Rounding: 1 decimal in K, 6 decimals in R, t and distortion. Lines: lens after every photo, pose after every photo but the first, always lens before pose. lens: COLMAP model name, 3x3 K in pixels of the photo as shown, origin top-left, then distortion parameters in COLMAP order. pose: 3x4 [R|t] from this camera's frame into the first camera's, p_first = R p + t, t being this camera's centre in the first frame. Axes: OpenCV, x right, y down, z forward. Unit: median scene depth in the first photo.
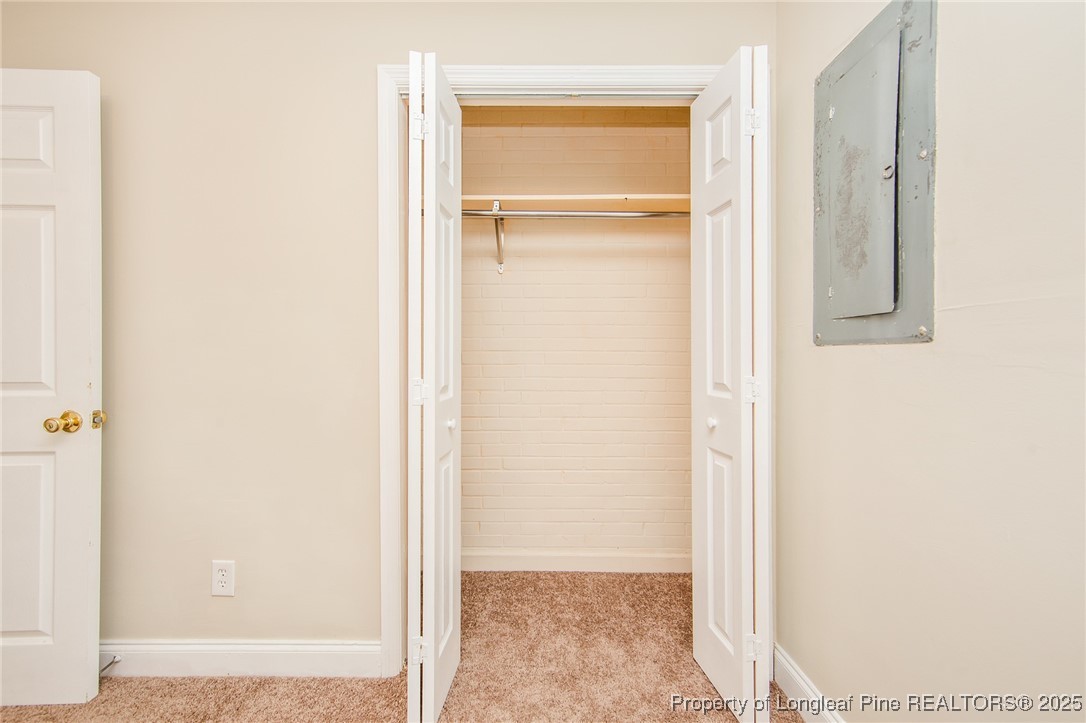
lens RADIAL K [[442.5, 0, 544.4], [0, 442.5, 359.2], [0, 0, 1]] dist [-0.002304, 0.001851]
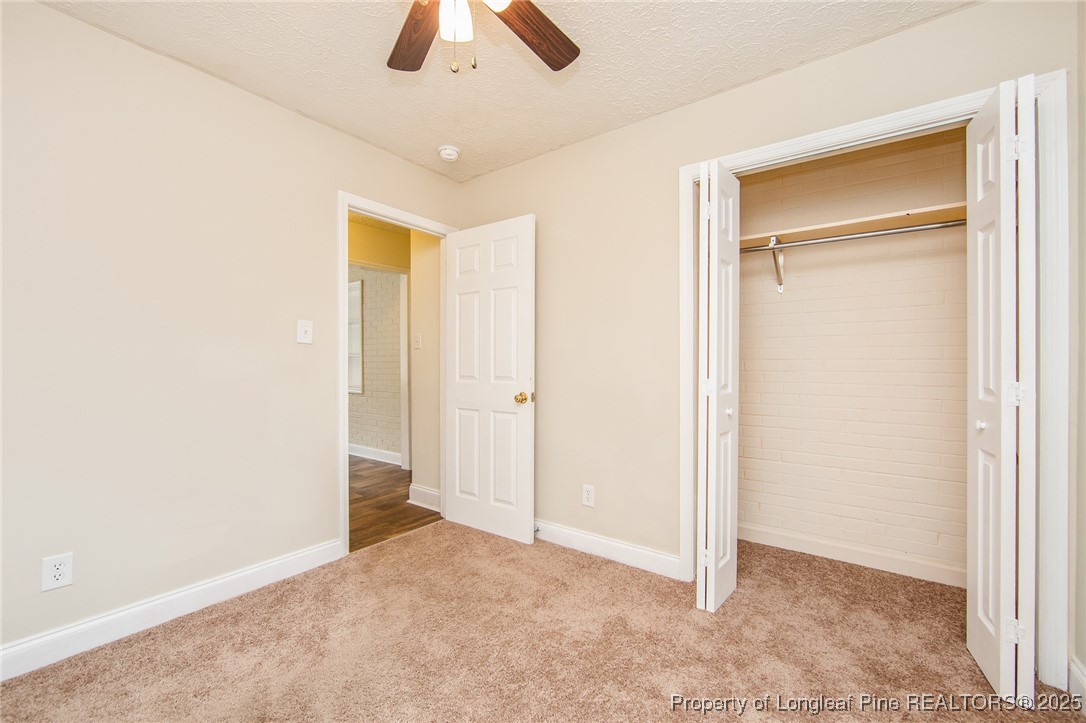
lens RADIAL K [[442.5, 0, 558.6], [0, 442.5, 366.7], [0, 0, 1]] dist [-0.002304, 0.001851]
pose [[0.816854, 0.003406, -0.576834, 0.154053], [-0.005273, 0.999985, -0.001562, 0.008457], [0.576820, 0.004318, 0.816860, -0.453950]]
